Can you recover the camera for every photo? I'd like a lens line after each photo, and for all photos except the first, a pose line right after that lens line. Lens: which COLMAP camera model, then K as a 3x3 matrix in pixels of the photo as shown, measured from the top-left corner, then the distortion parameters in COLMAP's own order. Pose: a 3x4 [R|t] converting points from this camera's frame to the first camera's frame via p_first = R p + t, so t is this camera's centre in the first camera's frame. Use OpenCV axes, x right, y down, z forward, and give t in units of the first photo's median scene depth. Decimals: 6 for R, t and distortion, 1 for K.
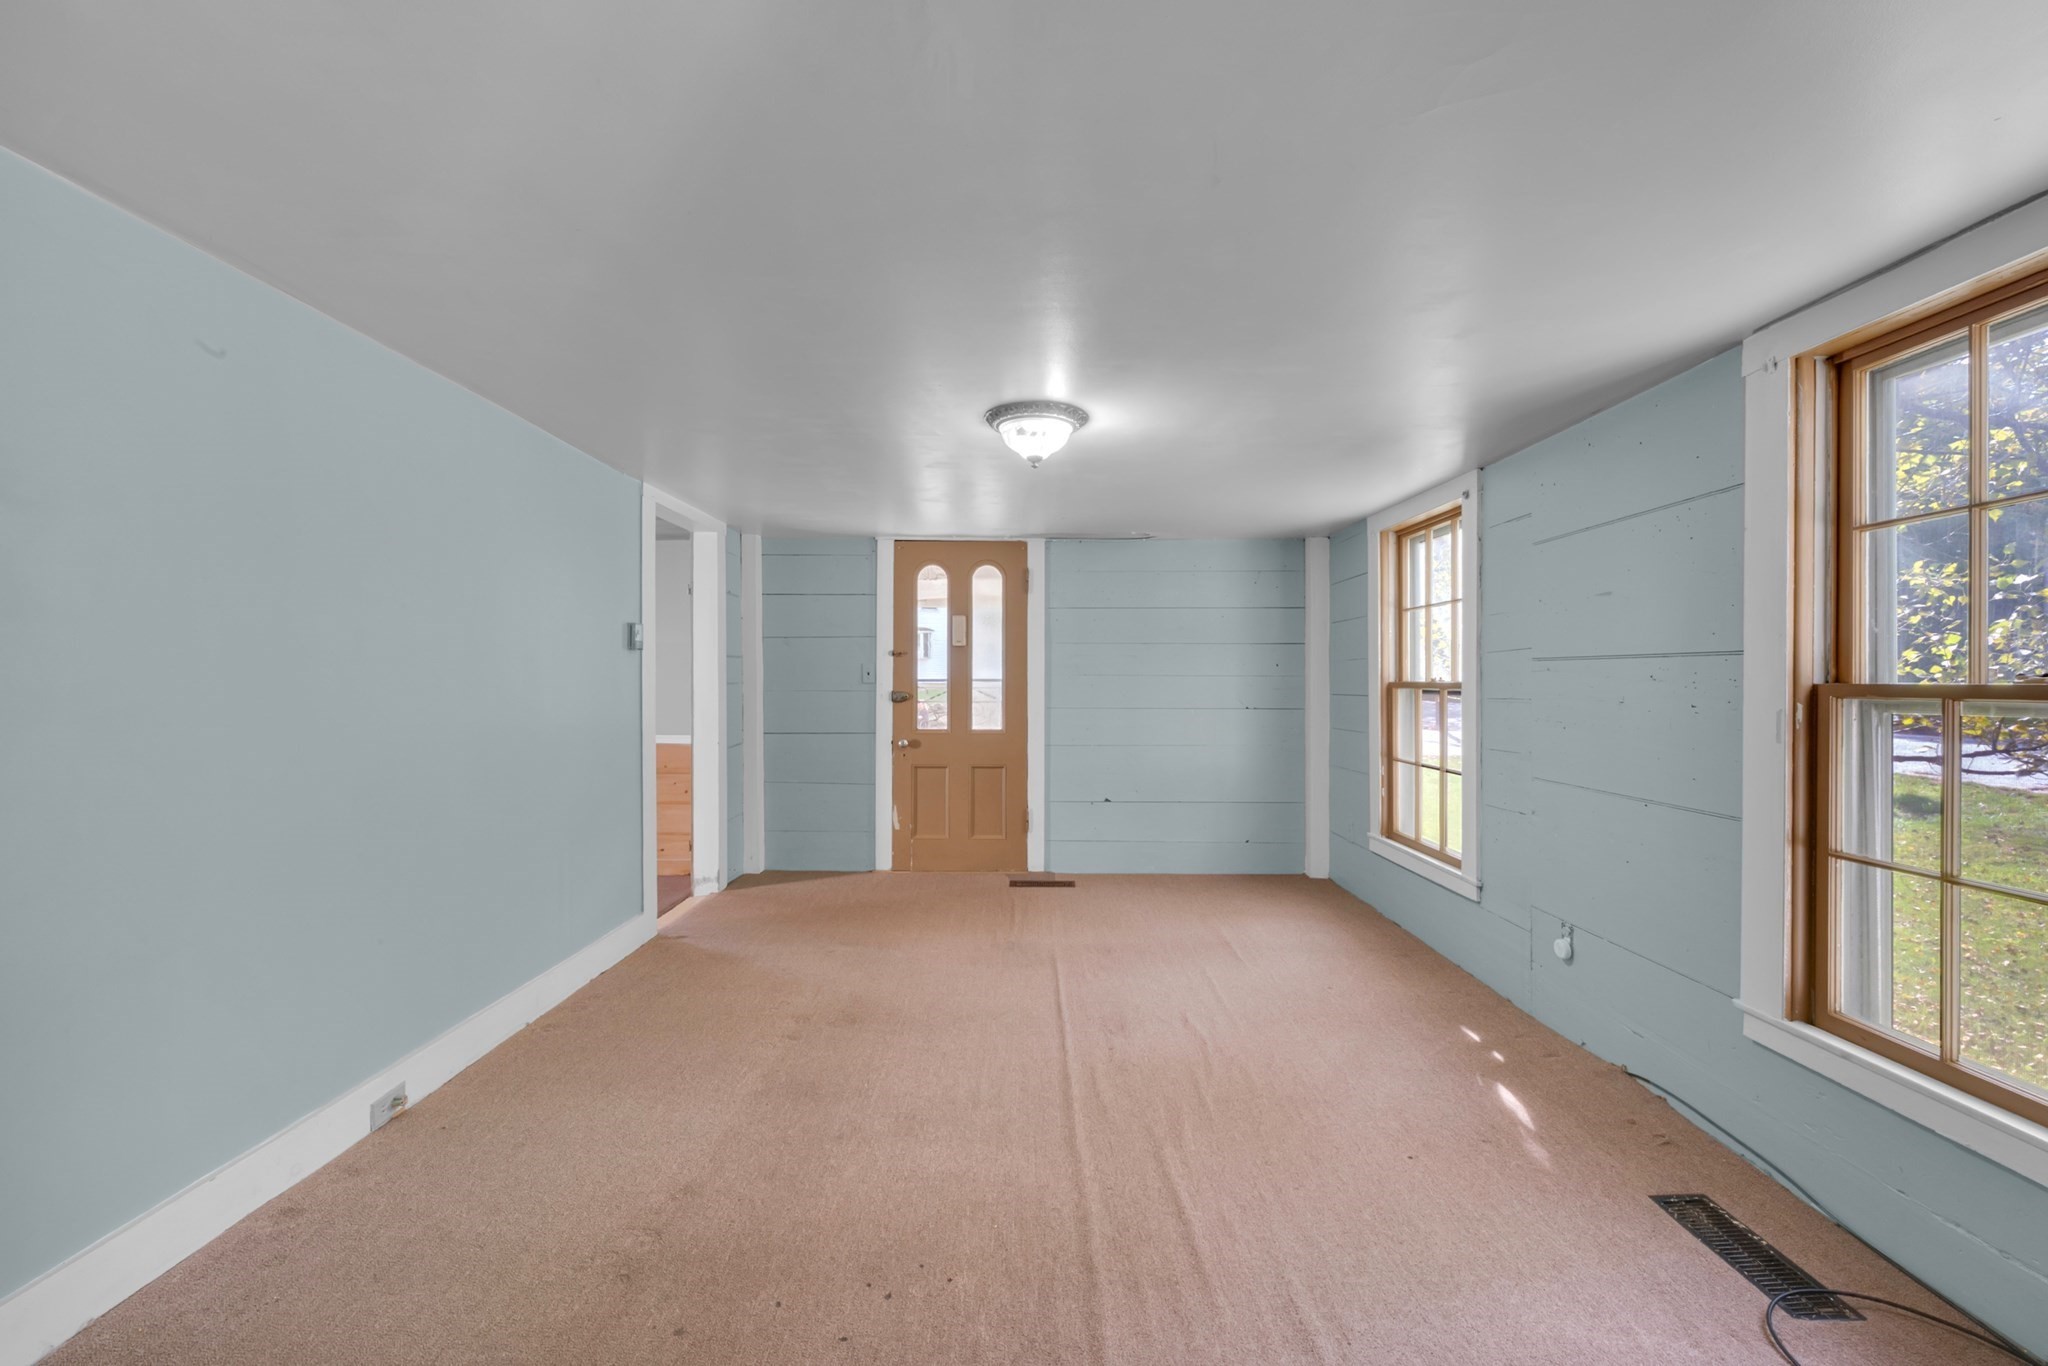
lens RADIAL K [[827.3, 0, 1023.7], [0, 827.3, 674.8], [0, 0, 1]] dist [-0.001693, -0.000362]
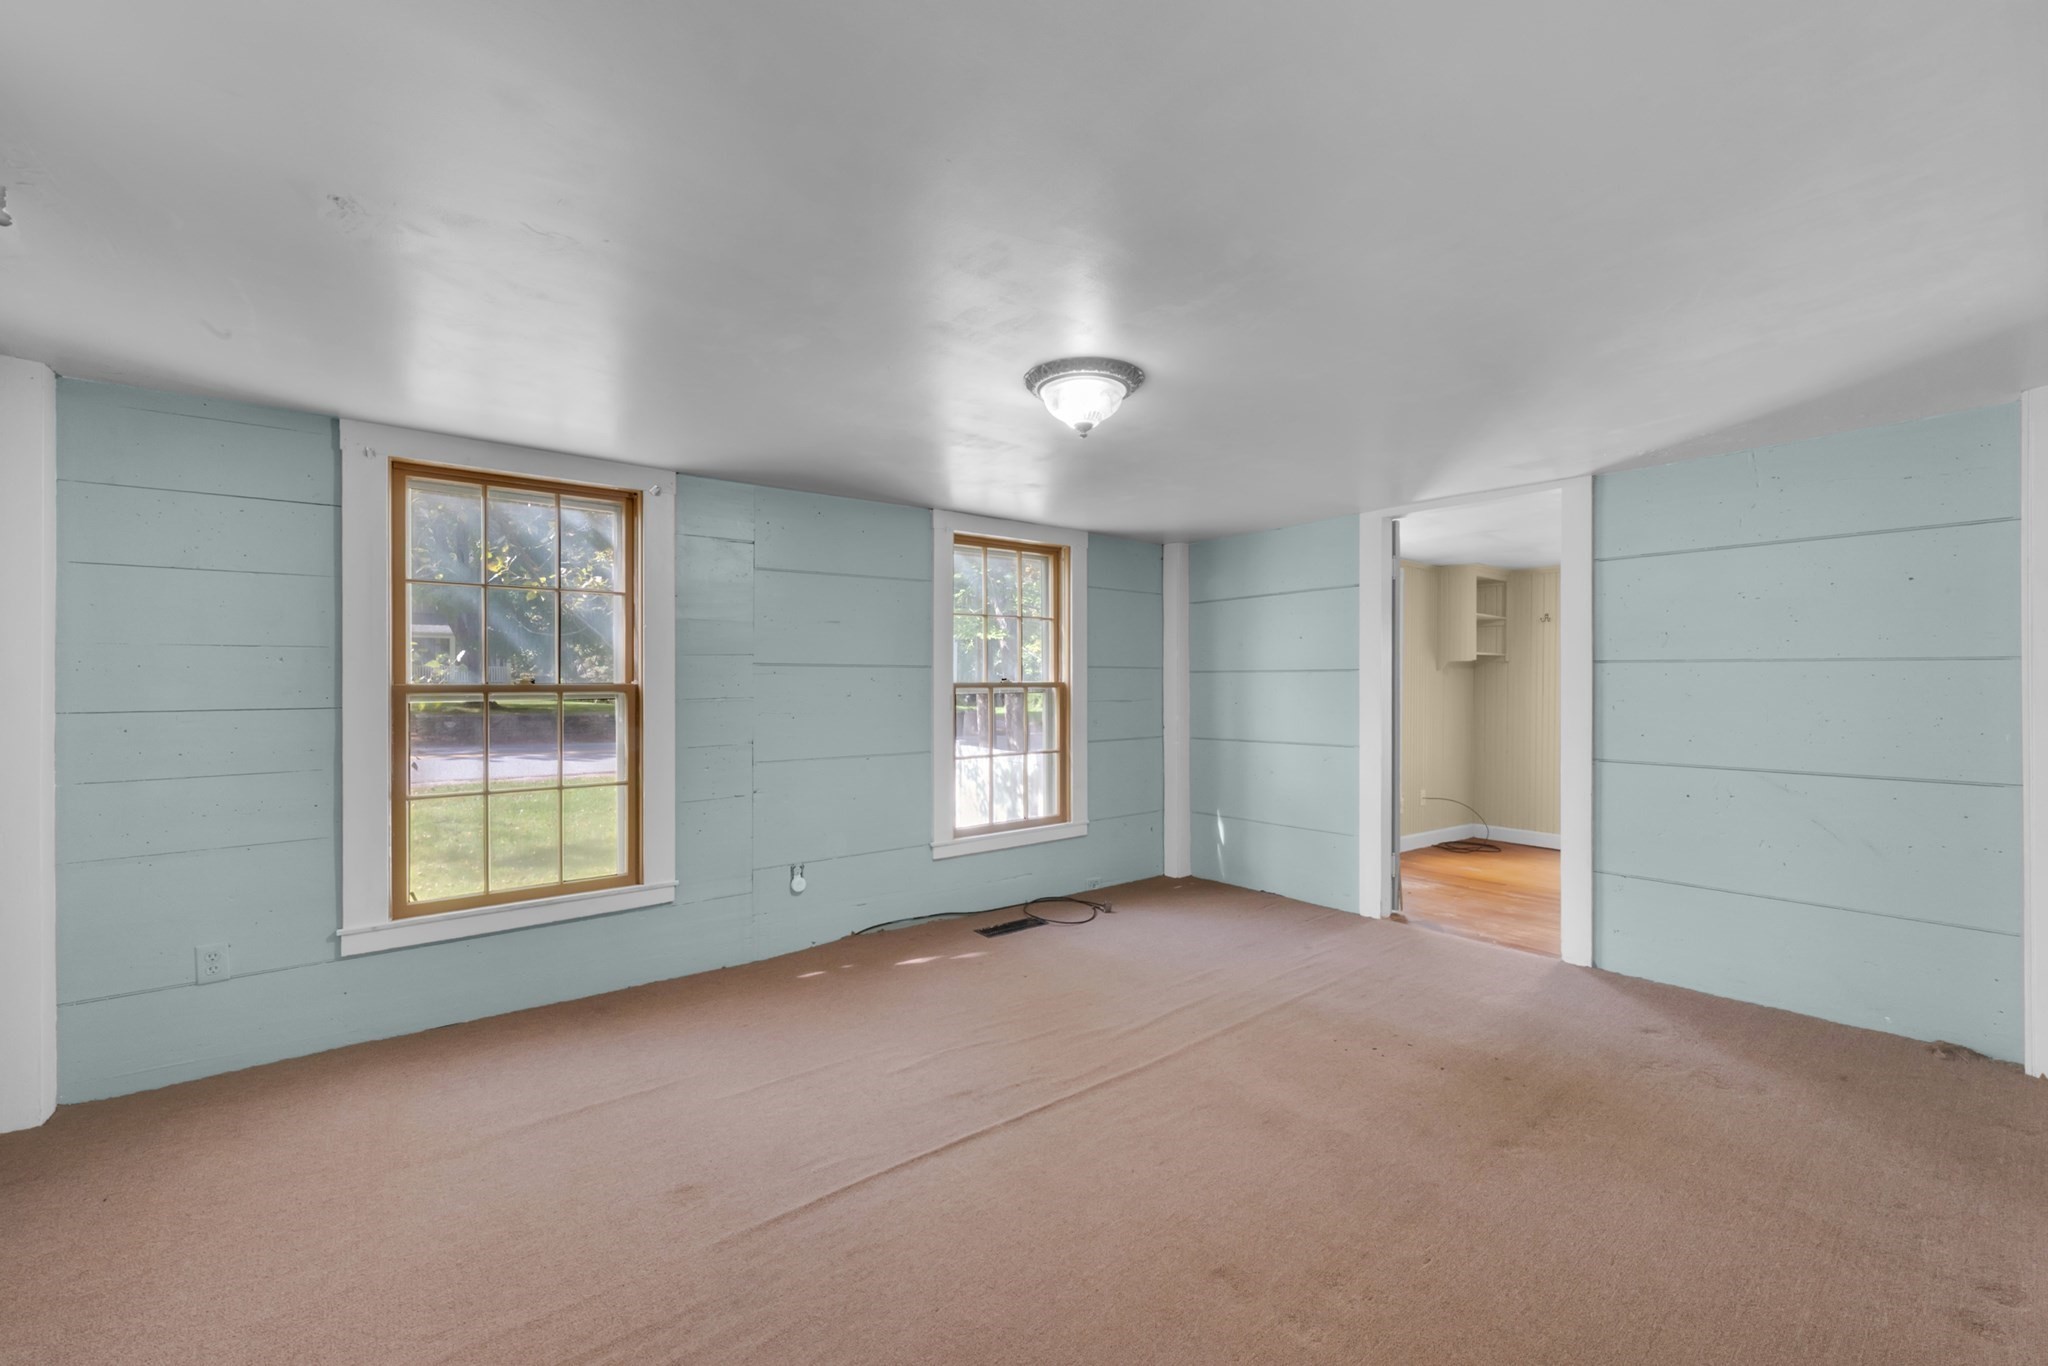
lens RADIAL K [[827.3, 0, 1023.7], [0, 827.3, 674.8], [0, 0, 1]] dist [-0.001693, -0.000362]
pose [[-0.629413, -0.004564, 0.777058, -0.614617], [-0.005851, 0.999982, 0.001134, -0.008438], [-0.777049, -0.003832, -0.629428, 1.574332]]
